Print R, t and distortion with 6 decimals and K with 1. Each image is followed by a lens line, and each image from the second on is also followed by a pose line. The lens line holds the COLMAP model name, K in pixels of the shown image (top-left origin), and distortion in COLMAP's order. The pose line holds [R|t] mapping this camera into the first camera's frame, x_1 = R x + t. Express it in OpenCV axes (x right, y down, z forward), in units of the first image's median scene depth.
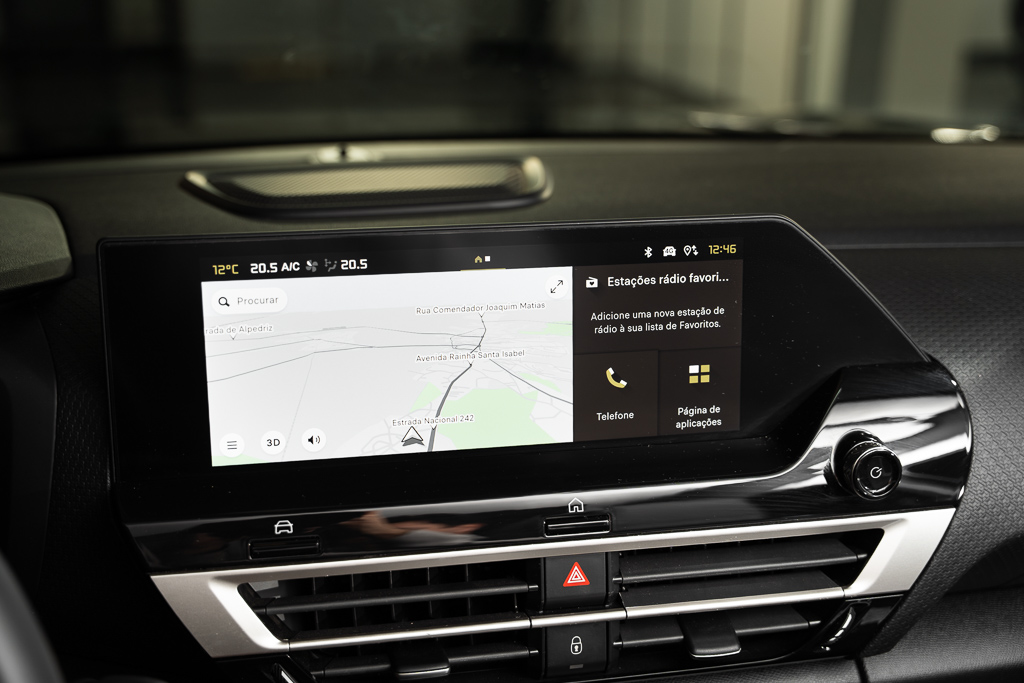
lens RADIAL K [[1296.7, 0, 495.5], [0, 1296.7, 329.4], [0, 0, 1]] dist [-0.013990, 0.000000]
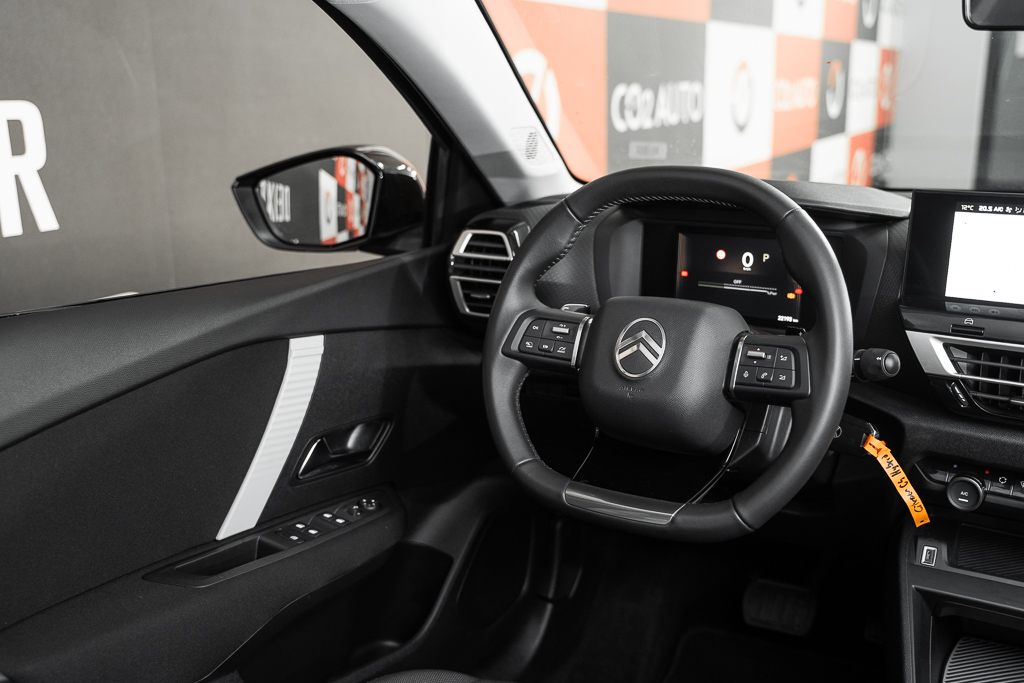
lens RADIAL K [[973.1, 0, 530.9], [0, 973.1, 329.3], [0, 0, 1]] dist [-0.040467, 0.000000]
pose [[0.702335, 0.152552, -0.695308, 0.429270], [-0.208528, 0.978009, 0.003942, 0.294100], [0.680619, 0.142222, 0.718701, -0.650439]]
